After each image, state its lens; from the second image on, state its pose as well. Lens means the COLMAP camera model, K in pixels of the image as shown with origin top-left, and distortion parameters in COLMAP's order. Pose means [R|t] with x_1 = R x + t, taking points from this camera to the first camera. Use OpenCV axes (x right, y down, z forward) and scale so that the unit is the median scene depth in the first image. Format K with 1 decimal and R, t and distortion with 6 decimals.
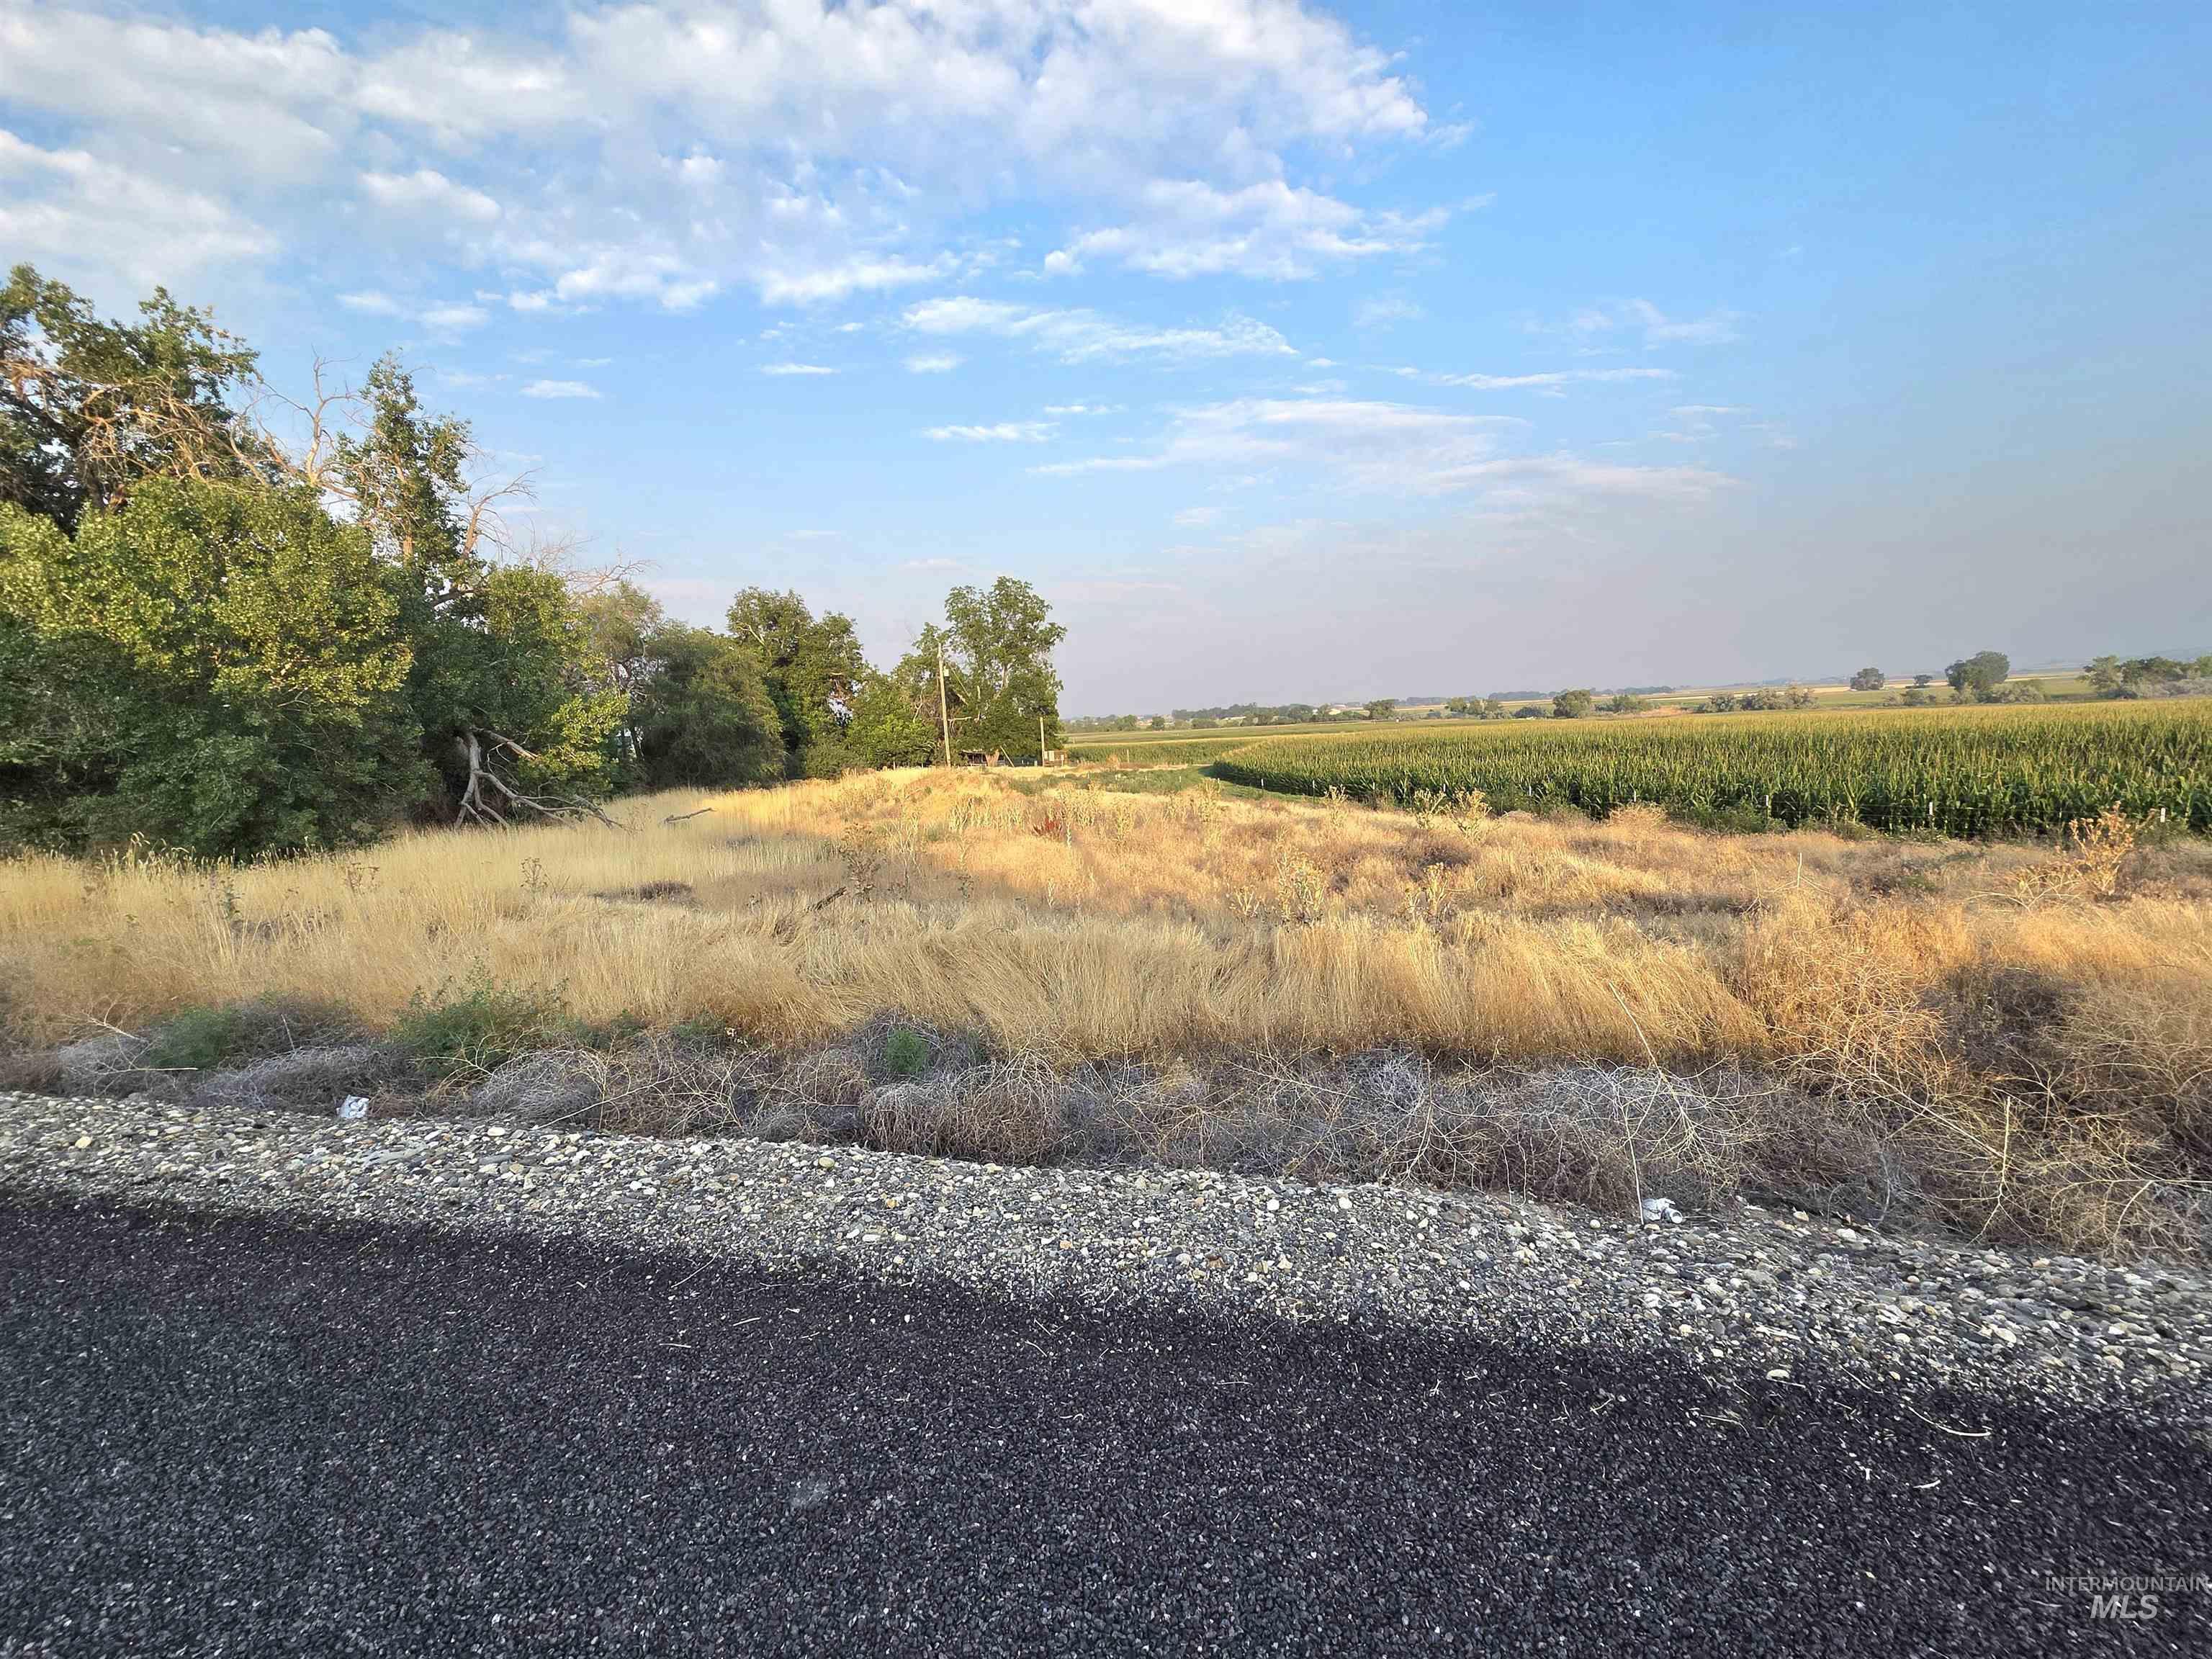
lens RADIAL K [[902.1, 0, 1090.0], [0, 902.1, 833.8], [0, 0, 1]] dist [0.009672, -0.001087]
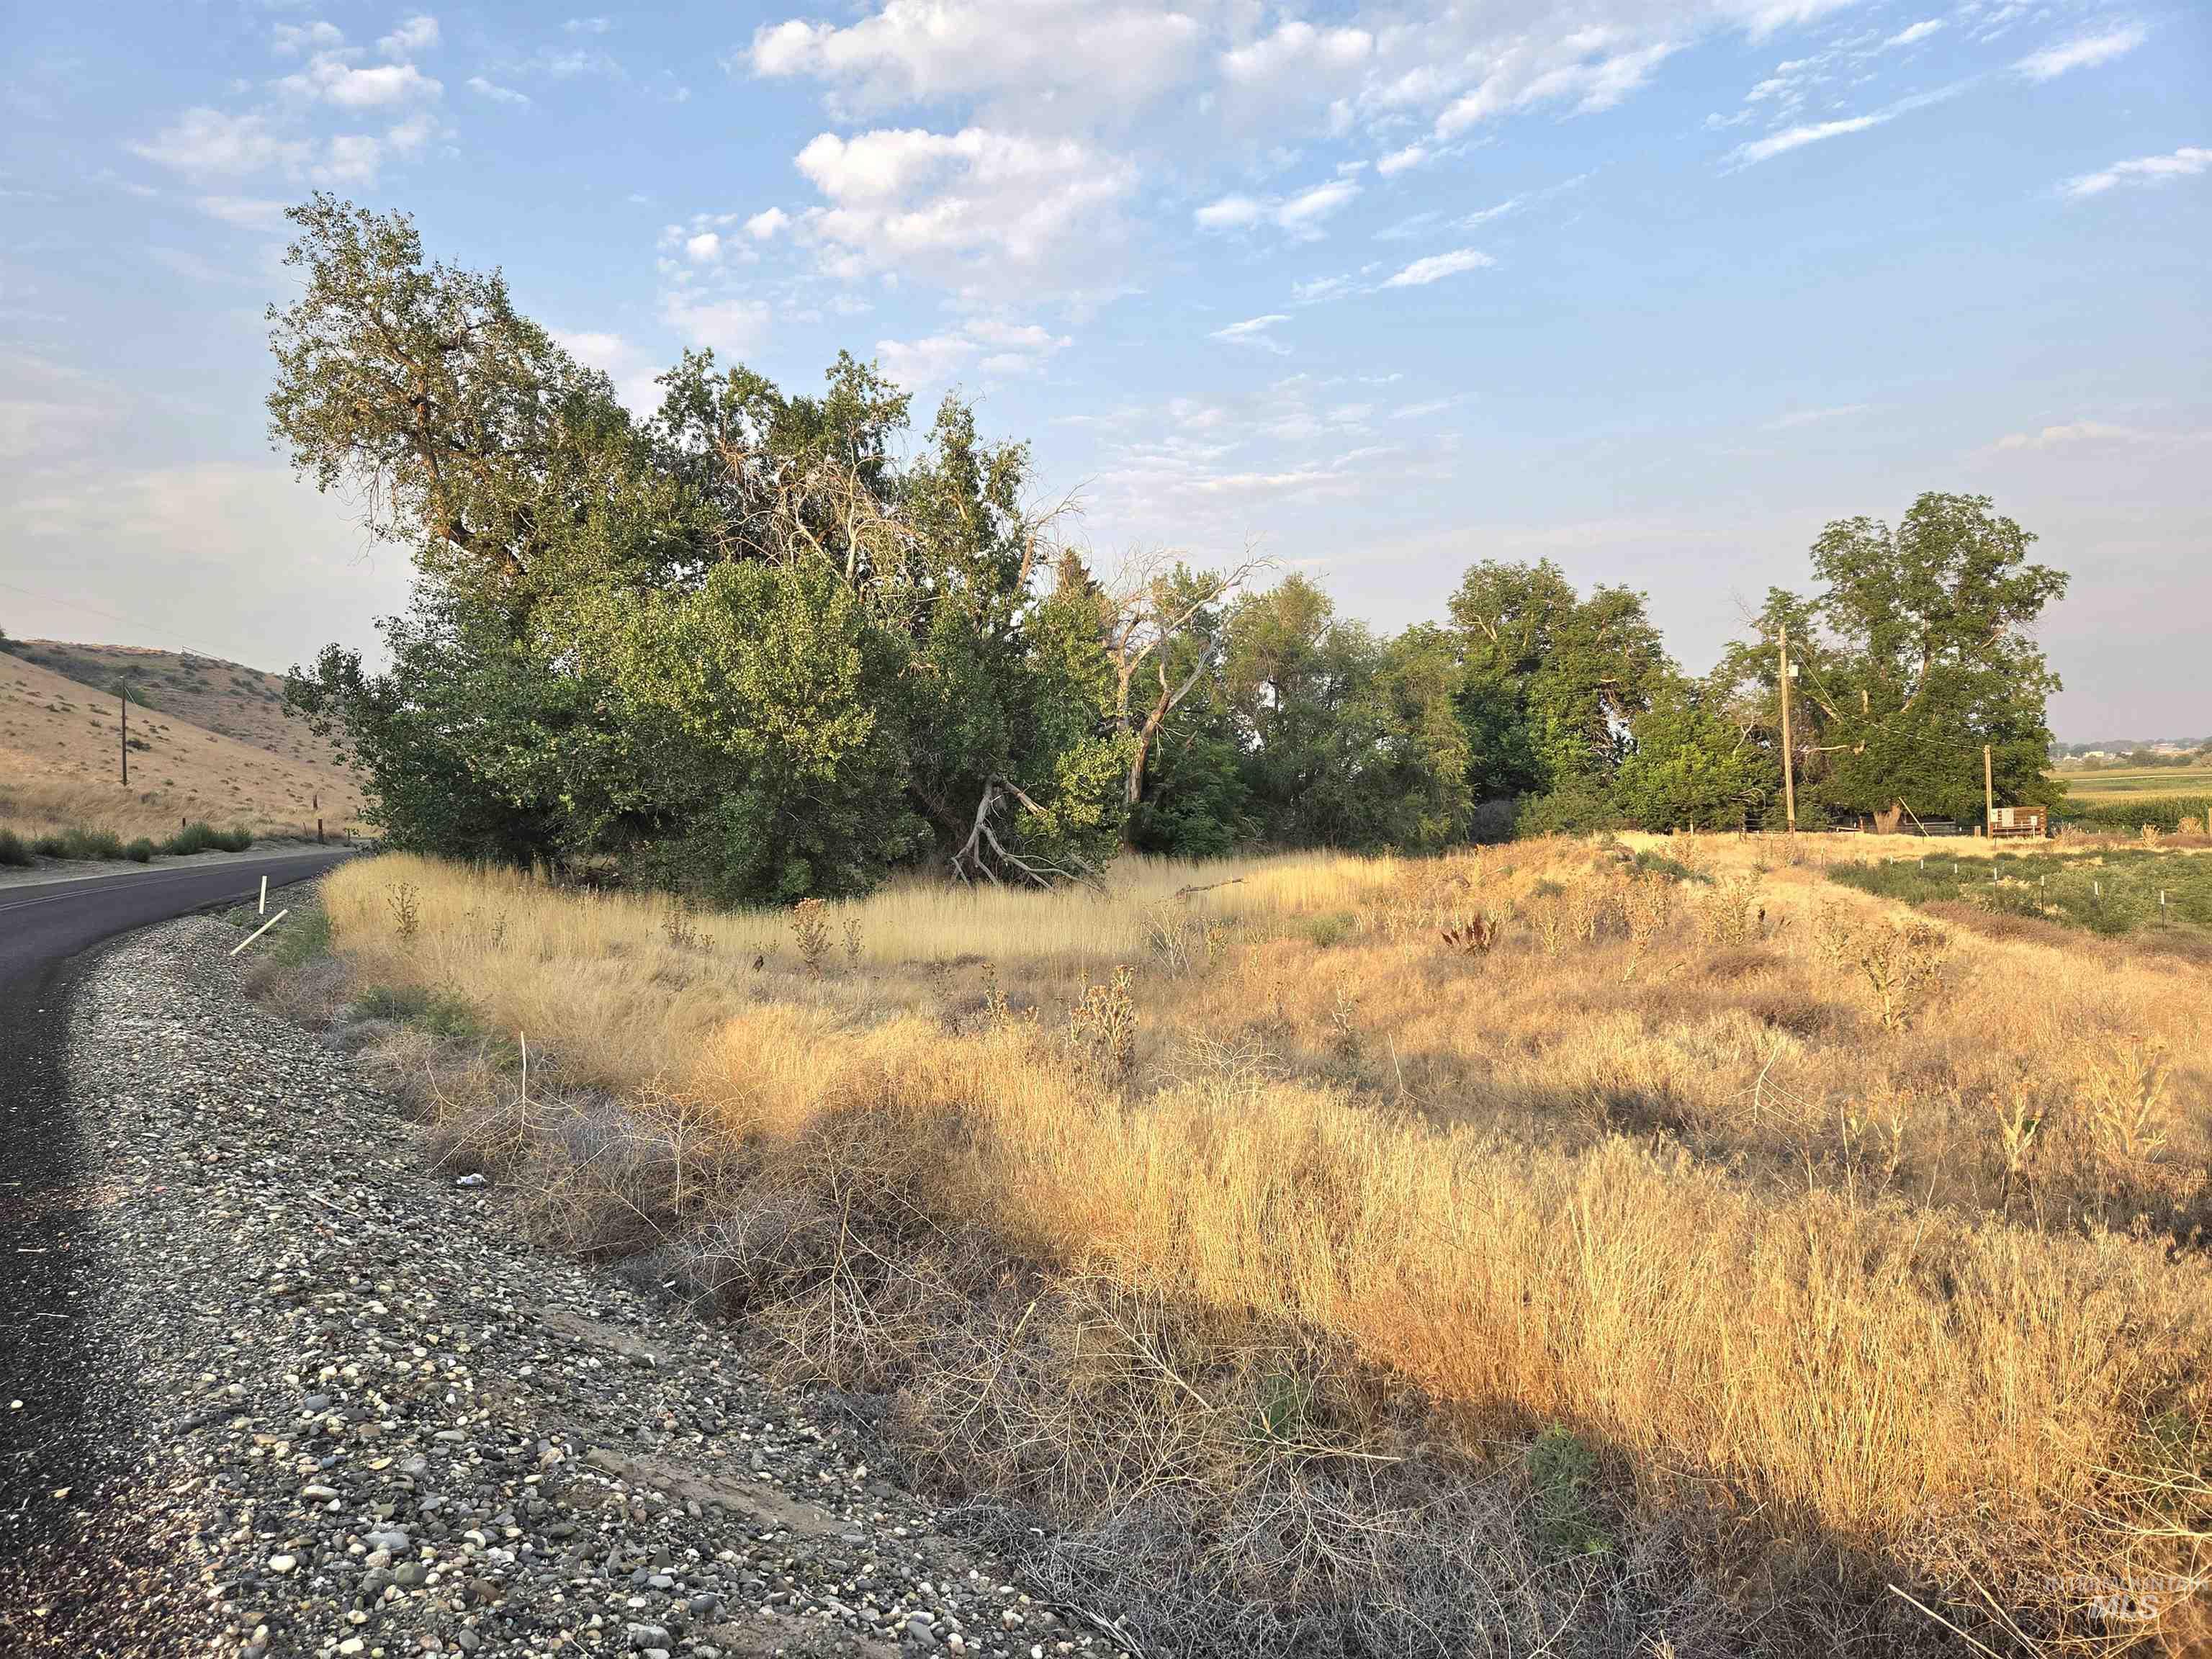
lens RADIAL K [[1500.5, 0, 1115.9], [0, 1500.5, 824.3], [0, 0, 1]] dist [0.063670, -0.001911]
pose [[0.758635, 0.025342, -0.651023, 0.157505], [-0.071487, 0.996448, -0.044516, -0.004300], [0.647582, 0.080311, 0.757752, -0.024666]]
